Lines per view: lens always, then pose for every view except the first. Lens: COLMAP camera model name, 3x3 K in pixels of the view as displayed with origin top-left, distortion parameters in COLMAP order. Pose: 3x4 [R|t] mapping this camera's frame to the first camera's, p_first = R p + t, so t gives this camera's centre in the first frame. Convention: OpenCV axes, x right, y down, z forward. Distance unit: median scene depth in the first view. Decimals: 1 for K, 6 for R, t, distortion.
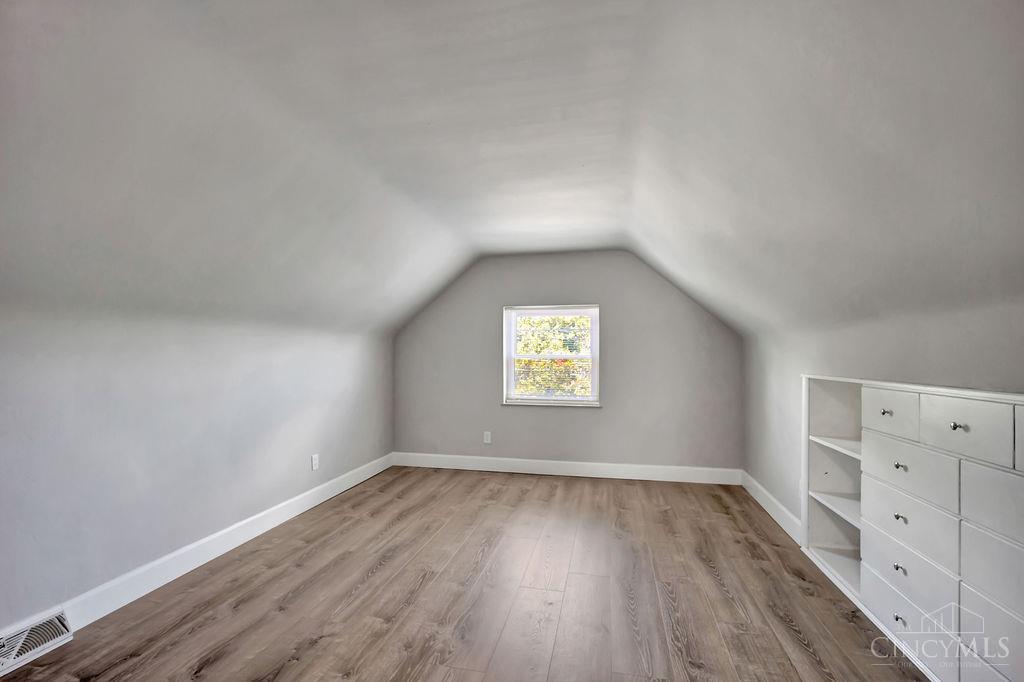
lens RADIAL K [[440.7, 0, 516.2], [0, 440.7, 347.1], [0, 0, 1]] dist [-0.002252, 0.000528]
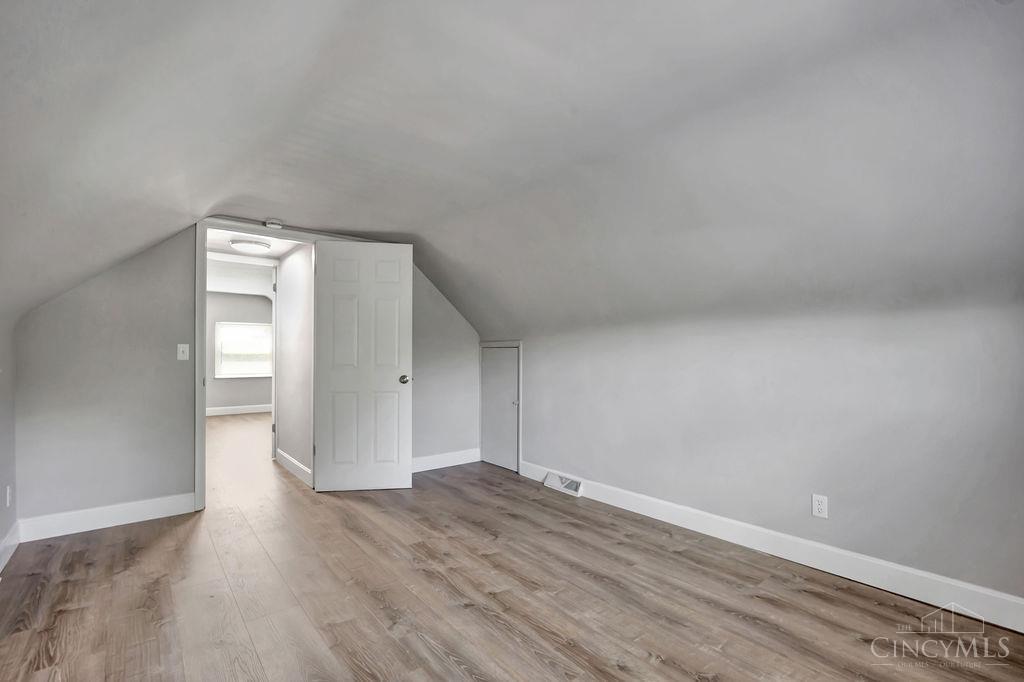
lens RADIAL K [[440.7, 0, 504.8], [0, 440.7, 349.2], [0, 0, 1]] dist [-0.002252, 0.000528]
pose [[-0.613579, -0.005088, -0.789617, 0.548024], [0.015879, 0.999698, -0.018780, 0.026193], [0.789473, -0.024062, -0.613313, 1.440559]]
